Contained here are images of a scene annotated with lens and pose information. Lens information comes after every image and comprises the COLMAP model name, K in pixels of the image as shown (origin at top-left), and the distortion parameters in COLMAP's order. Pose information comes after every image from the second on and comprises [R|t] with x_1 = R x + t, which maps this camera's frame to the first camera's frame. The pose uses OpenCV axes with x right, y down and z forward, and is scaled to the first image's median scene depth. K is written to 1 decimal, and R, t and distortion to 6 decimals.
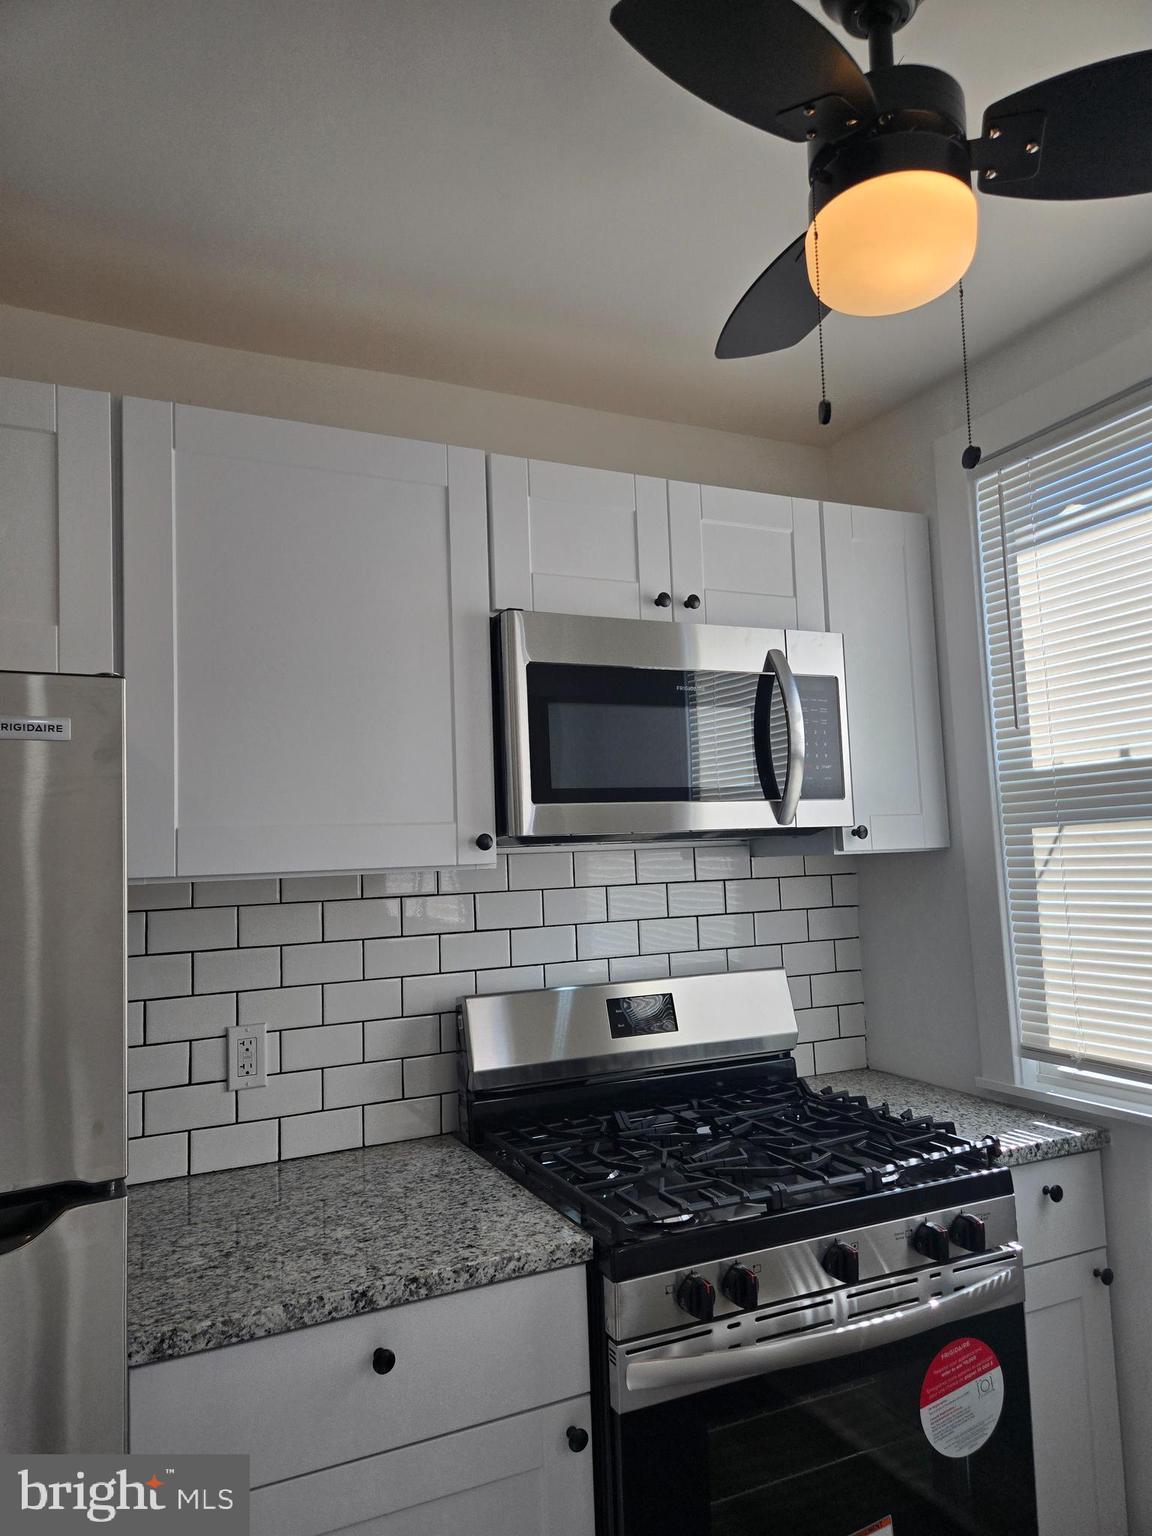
lens RADIAL K [[1023.2, 0, 570.0], [0, 1023.2, 776.0], [0, 0, 1]] dist [0.071079, -0.059548]
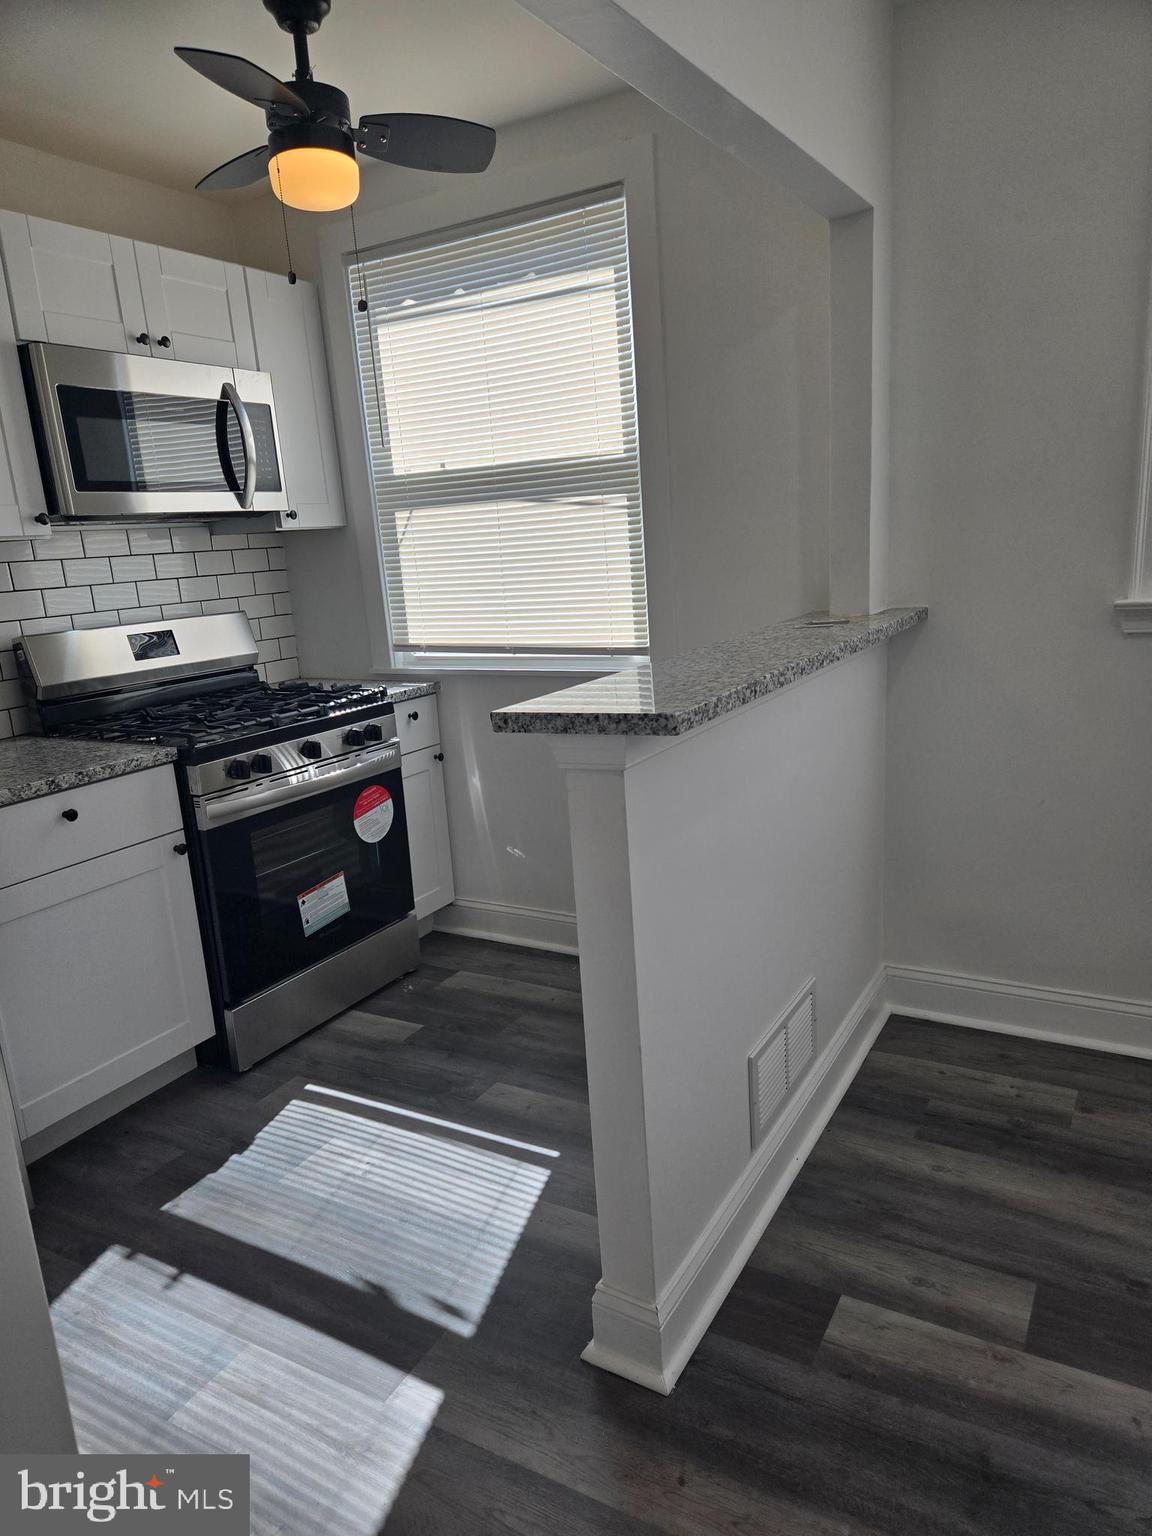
lens RADIAL K [[1023.2, 0, 596.8], [0, 1023.2, 781.7], [0, 0, 1]] dist [0.071079, -0.059548]
pose [[0.814567, -0.150234, 0.560277, -0.305858], [-0.017017, 0.959275, 0.281961, -0.005990], [-0.579820, -0.239210, 0.778837, -0.628456]]
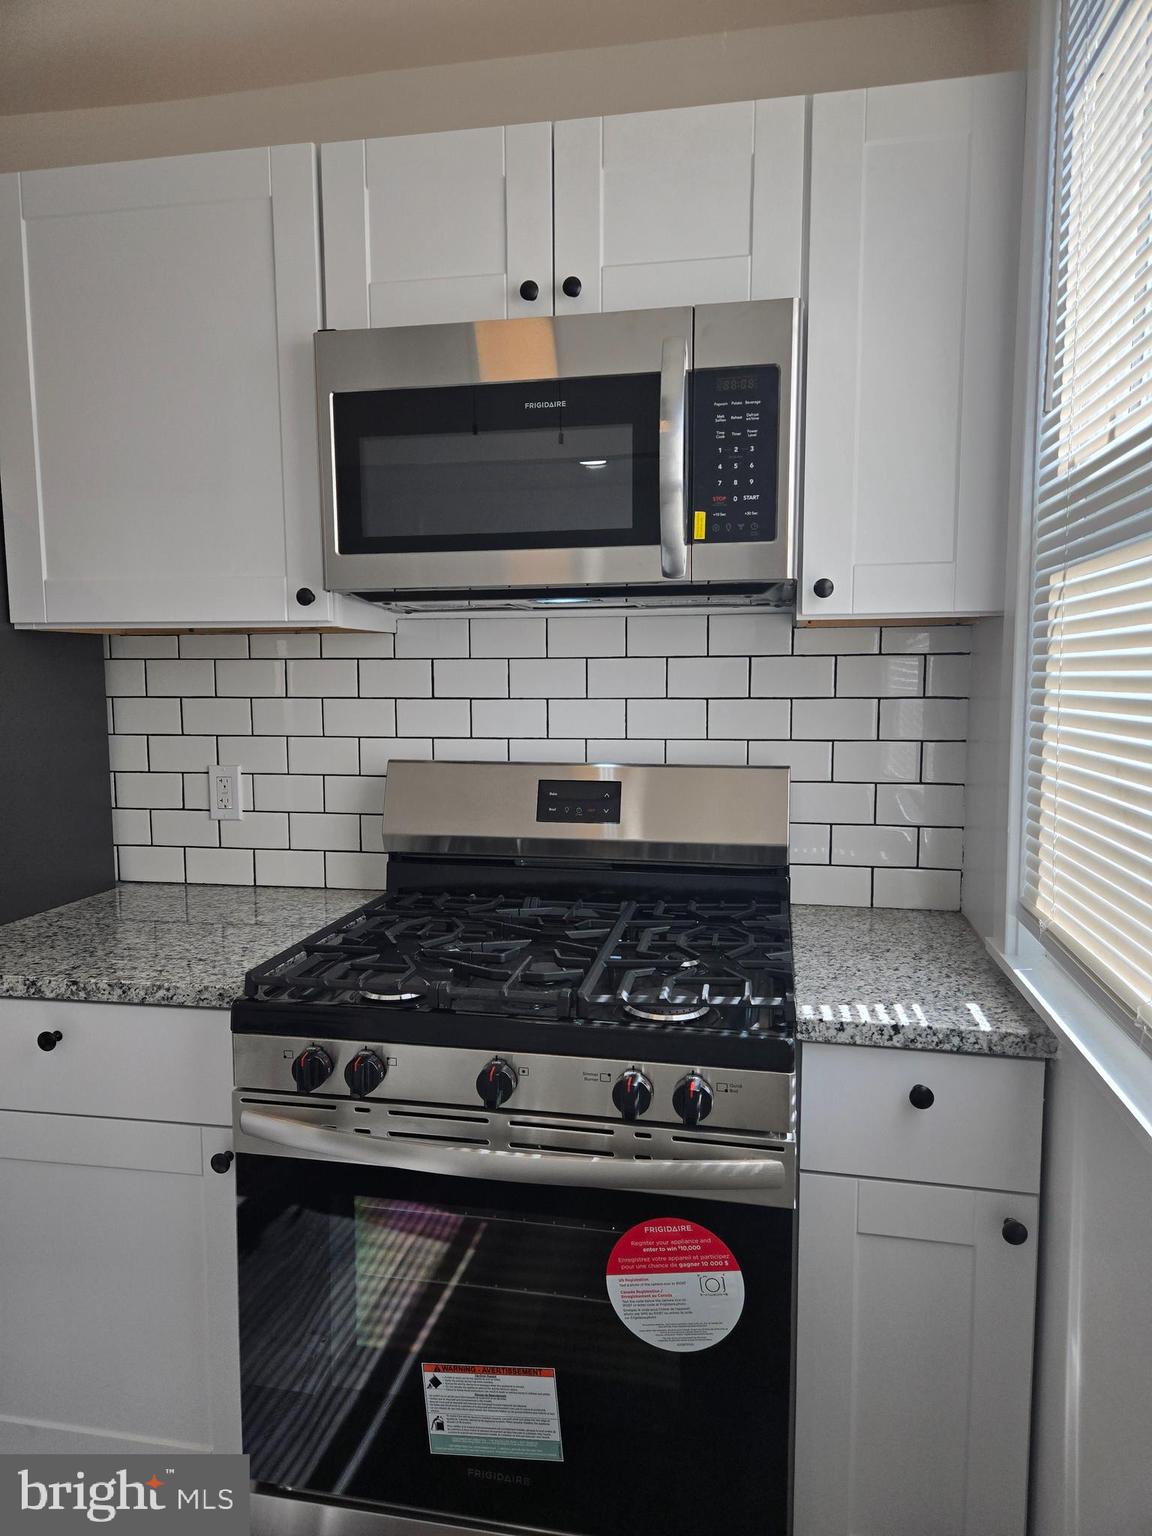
lens RADIAL K [[1023.2, 0, 570.0], [0, 1023.2, 771.3], [0, 0, 1]] dist [0.071079, -0.059548]
pose [[0.808177, 0.091055, -0.581858, 0.655536], [0.021323, 0.982804, 0.183417, 0.050834], [0.588554, -0.160640, 0.792338, 0.338502]]
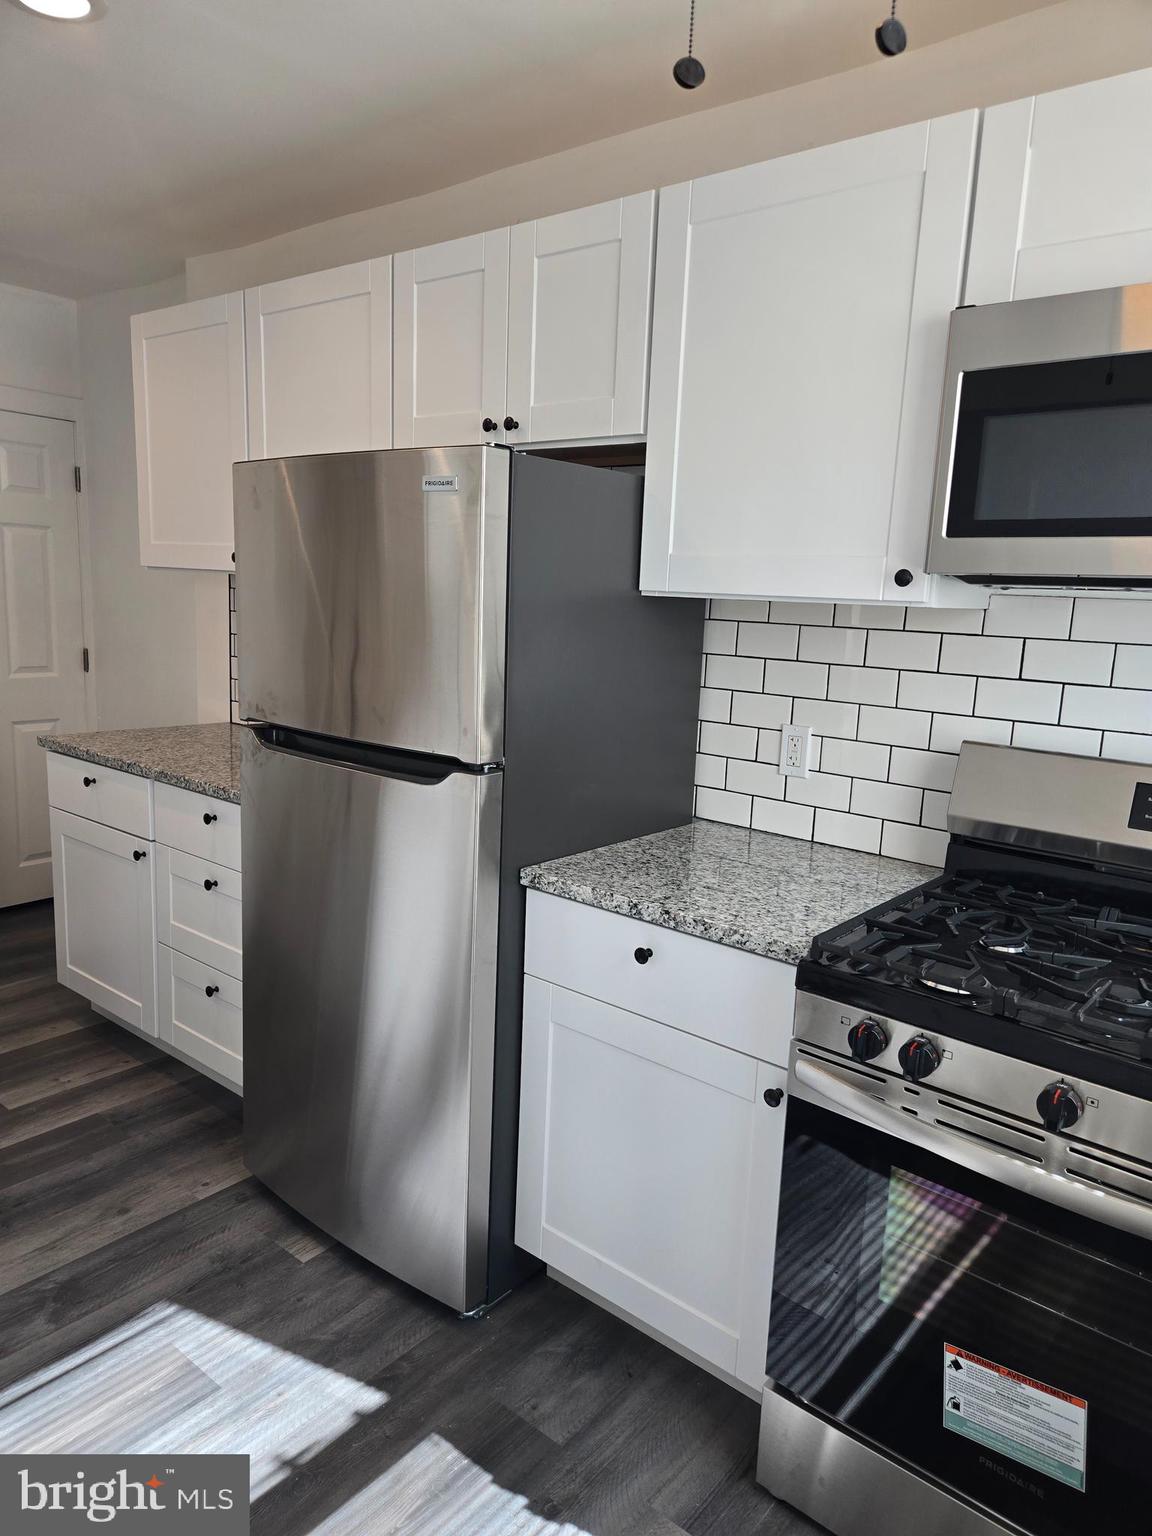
lens RADIAL K [[1023.2, 0, 584.3], [0, 1023.2, 768.8], [0, 0, 1]] dist [0.071079, -0.059548]
pose [[0.426441, 0.212244, -0.879261, 0.649516], [0.014003, 0.970414, 0.241039, -0.000064], [0.904407, -0.115101, 0.410852, 0.288870]]
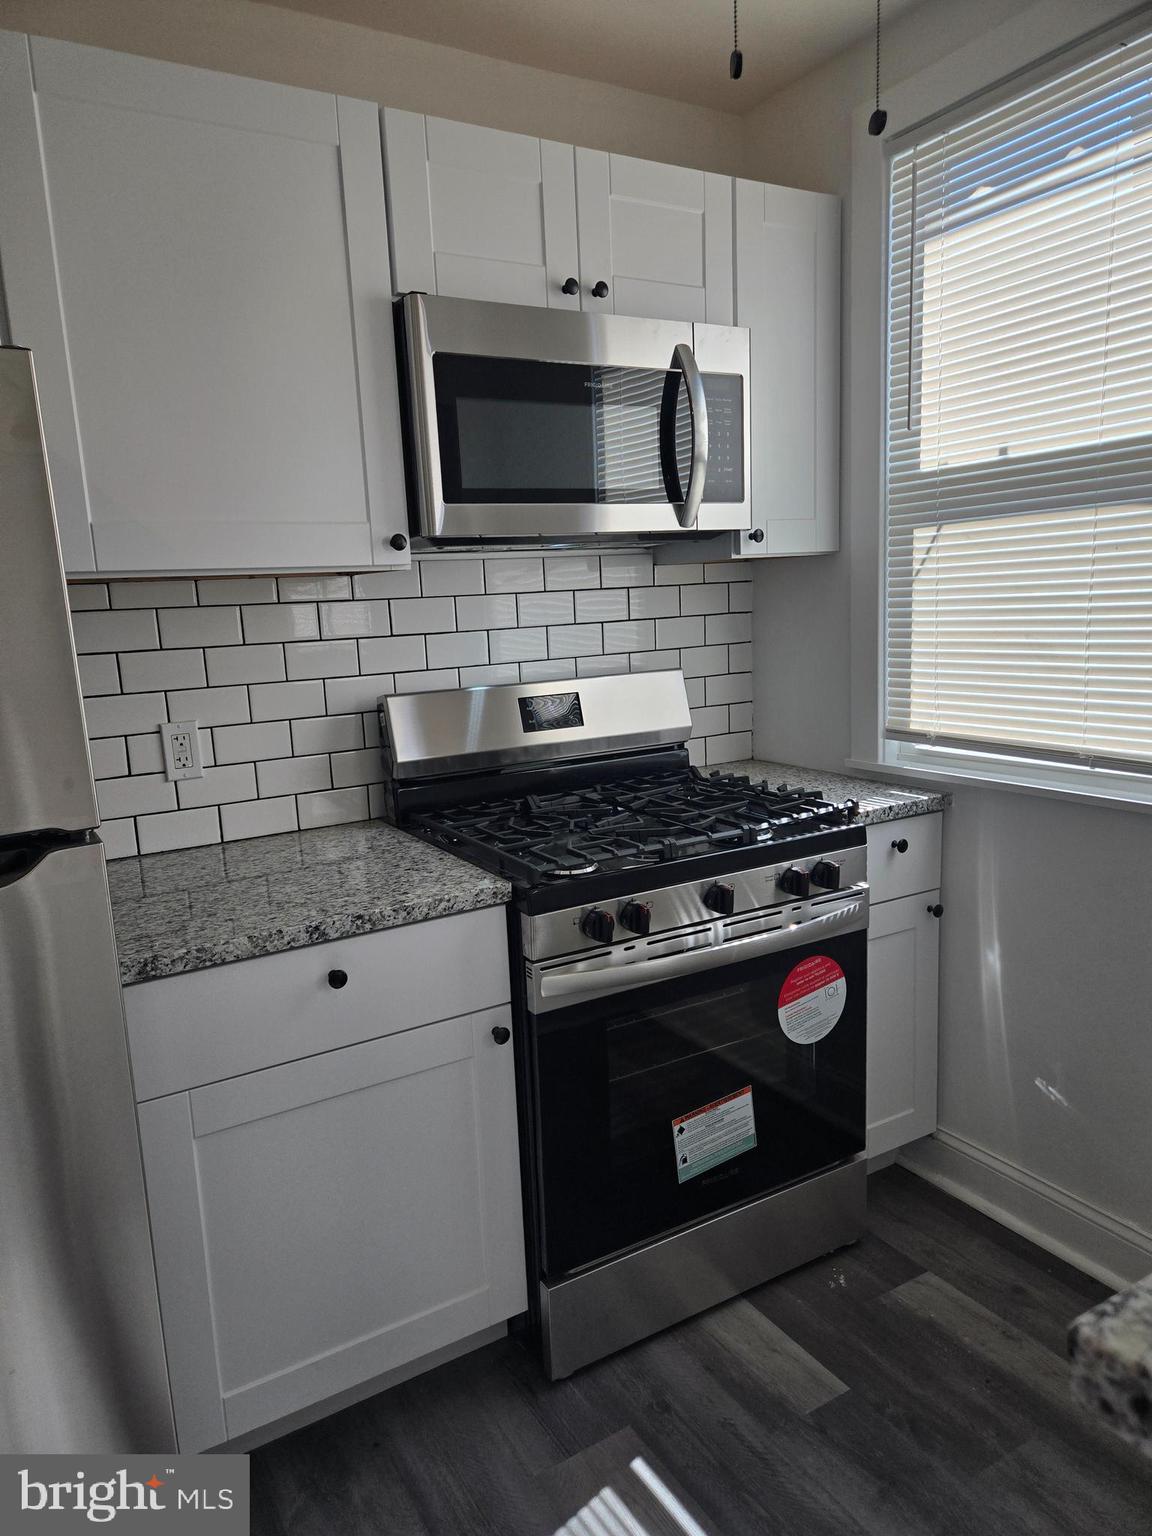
lens RADIAL K [[1023.2, 0, 562.4], [0, 1023.2, 782.3], [0, 0, 1]] dist [0.071079, -0.059548]
pose [[0.996222, -0.025073, 0.083148, -0.010693], [0.002791, 0.966165, 0.257910, 0.029903], [-0.086801, -0.256703, 0.962585, -0.067992]]
